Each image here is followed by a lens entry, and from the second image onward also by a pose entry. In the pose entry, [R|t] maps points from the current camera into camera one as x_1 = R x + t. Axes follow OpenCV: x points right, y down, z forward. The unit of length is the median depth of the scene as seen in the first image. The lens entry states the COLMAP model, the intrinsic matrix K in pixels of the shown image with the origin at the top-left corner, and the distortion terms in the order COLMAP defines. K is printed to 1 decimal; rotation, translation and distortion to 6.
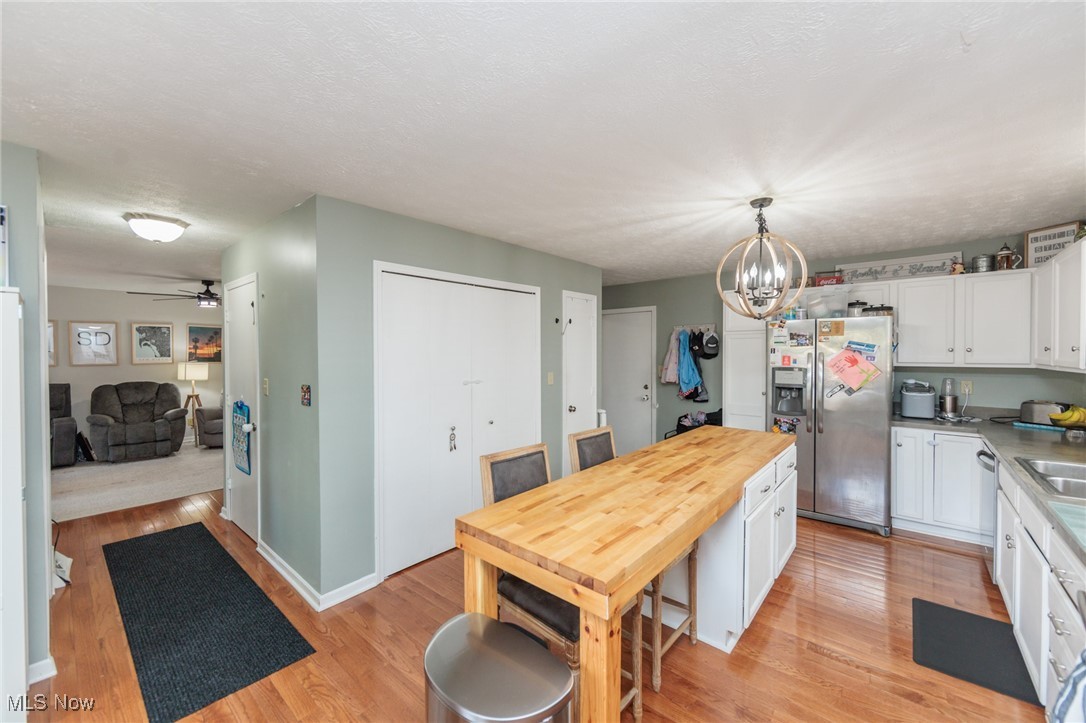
lens RADIAL K [[424.0, 0, 545.7], [0, 424.0, 358.5], [0, 0, 1]] dist [-0.000647, -0.001020]
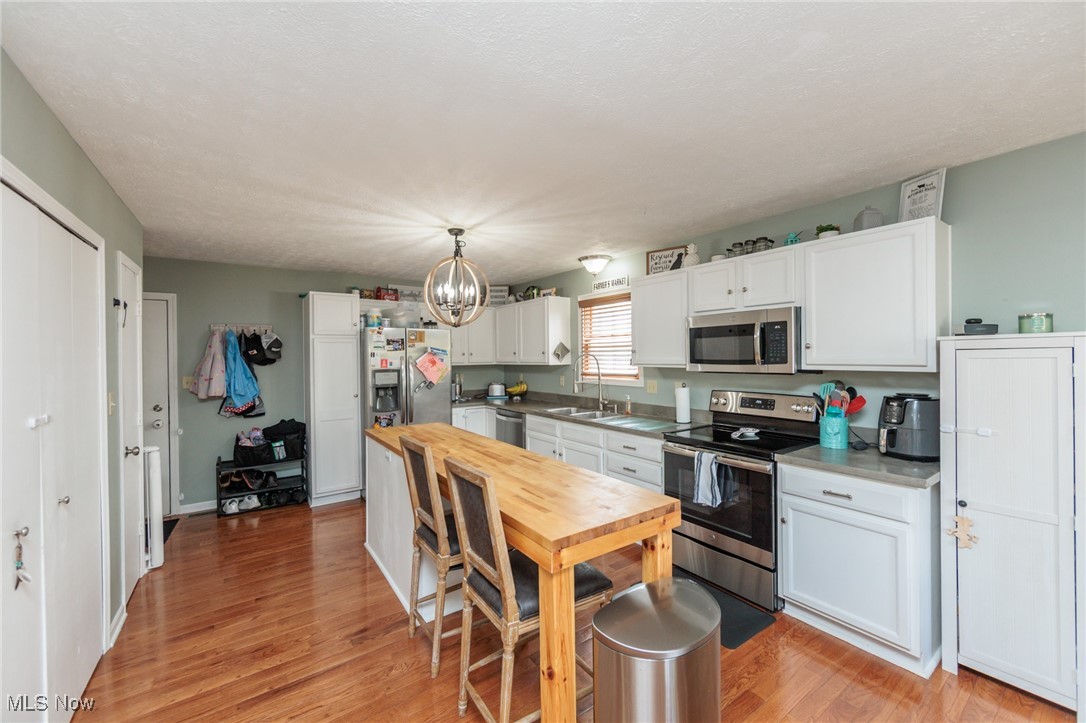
lens RADIAL K [[424.0, 0, 543.4], [0, 424.0, 358.8], [0, 0, 1]] dist [-0.000647, -0.001020]
pose [[0.241888, -0.007406, 0.970276, -0.462831], [0.026010, 0.999661, 0.001146, 0.002610], [-0.969956, 0.024960, 0.241998, 0.351279]]
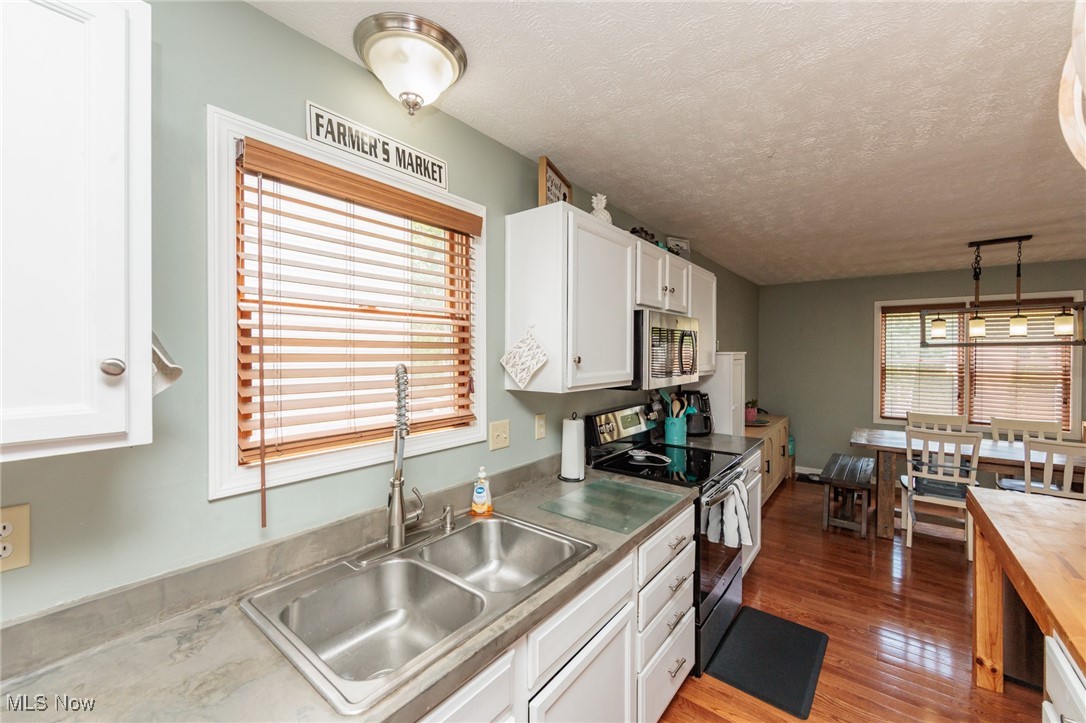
lens RADIAL K [[424.0, 0, 544.2], [0, 424.0, 358.5], [0, 0, 1]] dist [-0.000647, -0.001020]
pose [[-0.999080, 0.001878, -0.042841, 0.655399], [0.000707, 0.999626, 0.027330, -0.023970], [0.042876, 0.027275, -0.998708, 0.875963]]
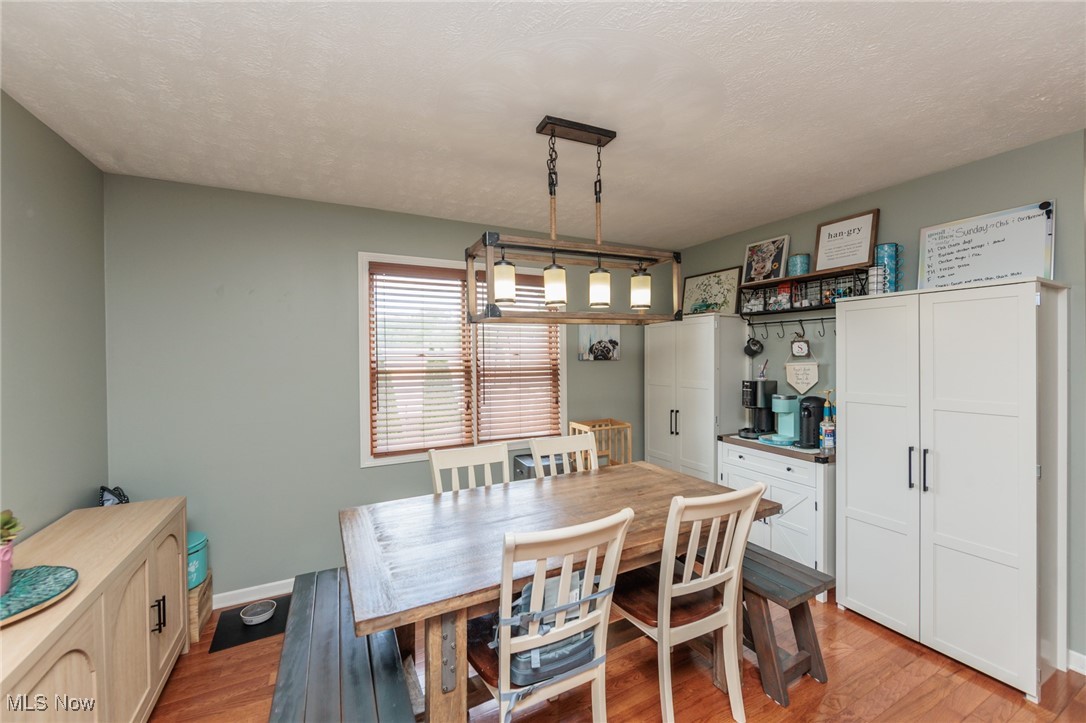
lens RADIAL K [[424.0, 0, 544.5], [0, 424.0, 355.9], [0, 0, 1]] dist [-0.000647, -0.001020]
pose [[-0.371544, 0.005562, -0.928399, 0.094688], [-0.003206, 0.999968, 0.007274, 0.015789], [0.928410, 0.005680, -0.371514, 0.114723]]
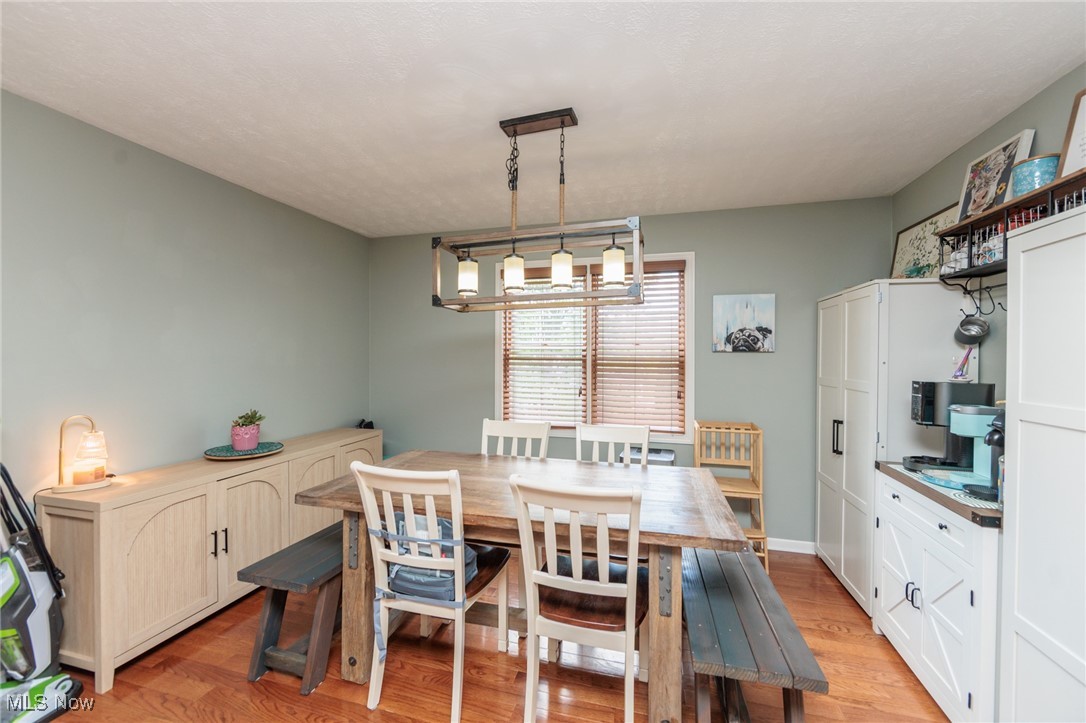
lens RADIAL K [[424.0, 0, 547.0], [0, 424.0, 357.8], [0, 0, 1]] dist [-0.000647, -0.001020]
pose [[-0.899040, -0.000415, -0.437866, -0.184228], [-0.008276, 0.999837, 0.016045, 0.035546], [0.437788, 0.018049, -0.898897, 0.459498]]
